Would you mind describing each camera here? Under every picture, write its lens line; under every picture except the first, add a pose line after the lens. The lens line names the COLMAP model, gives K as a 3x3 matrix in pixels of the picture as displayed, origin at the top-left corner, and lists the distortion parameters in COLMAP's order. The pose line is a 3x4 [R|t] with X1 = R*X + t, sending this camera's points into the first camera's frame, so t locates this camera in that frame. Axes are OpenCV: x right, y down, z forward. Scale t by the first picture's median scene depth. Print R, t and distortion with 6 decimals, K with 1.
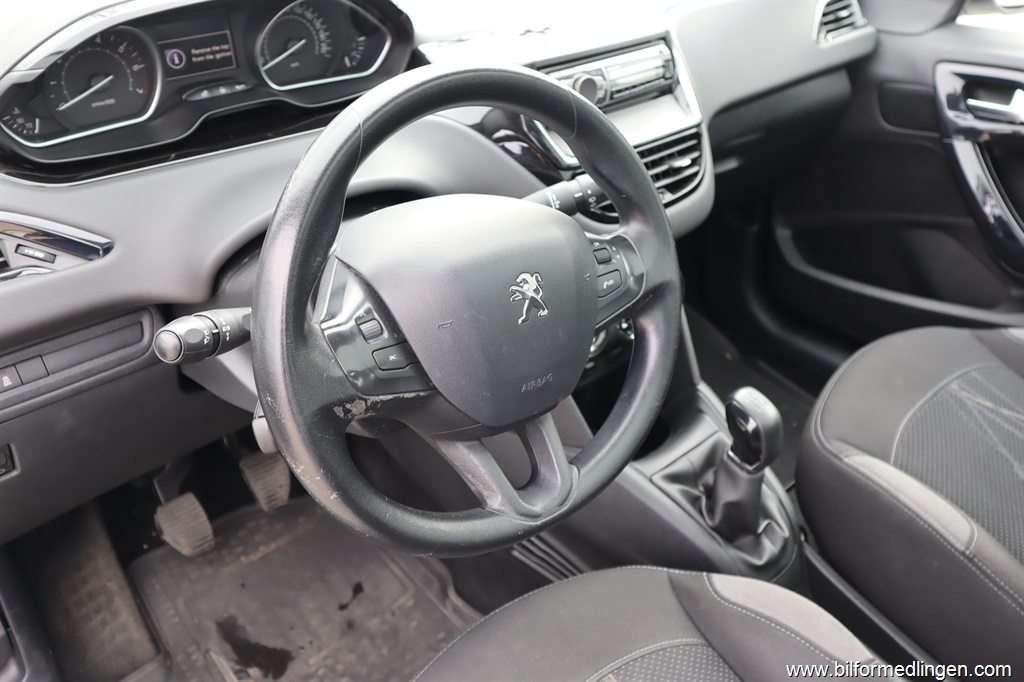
lens RADIAL K [[954.8, 0, 512.0], [0, 954.8, 341.0], [0, 0, 1]] dist [-0.018241, 0.000496]
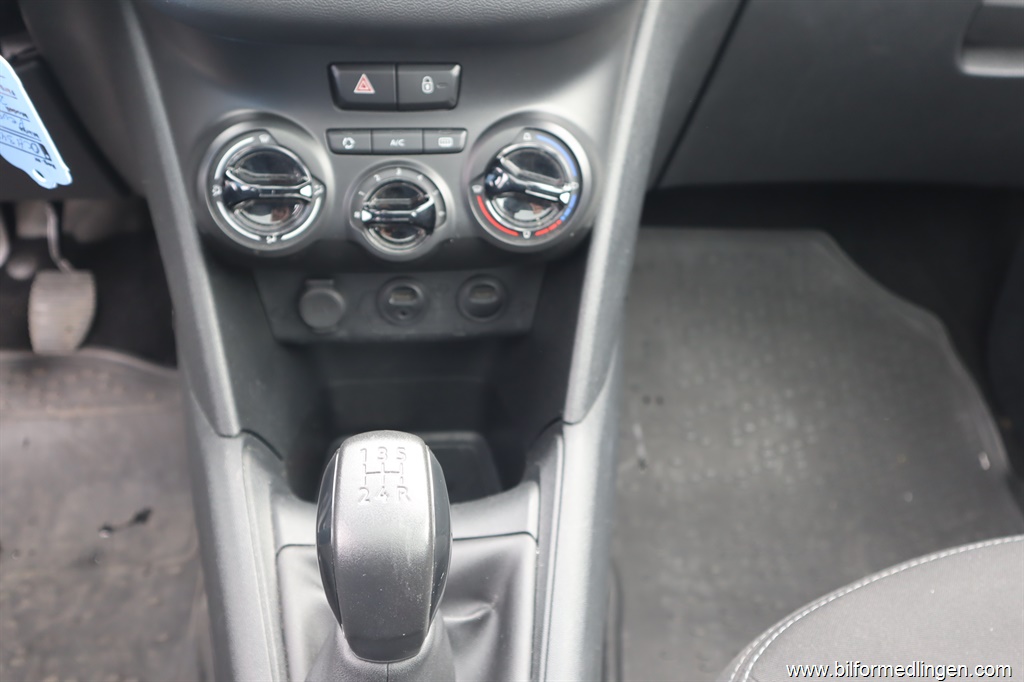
lens RADIAL K [[954.8, 0, 512.0], [0, 954.8, 341.0], [0, 0, 1]] dist [-0.018241, 0.000496]
pose [[0.788512, 0.353842, -0.503035, 0.393925], [-0.337315, 0.932737, 0.127356, -0.039421], [0.514264, 0.069259, 0.854831, 0.617862]]
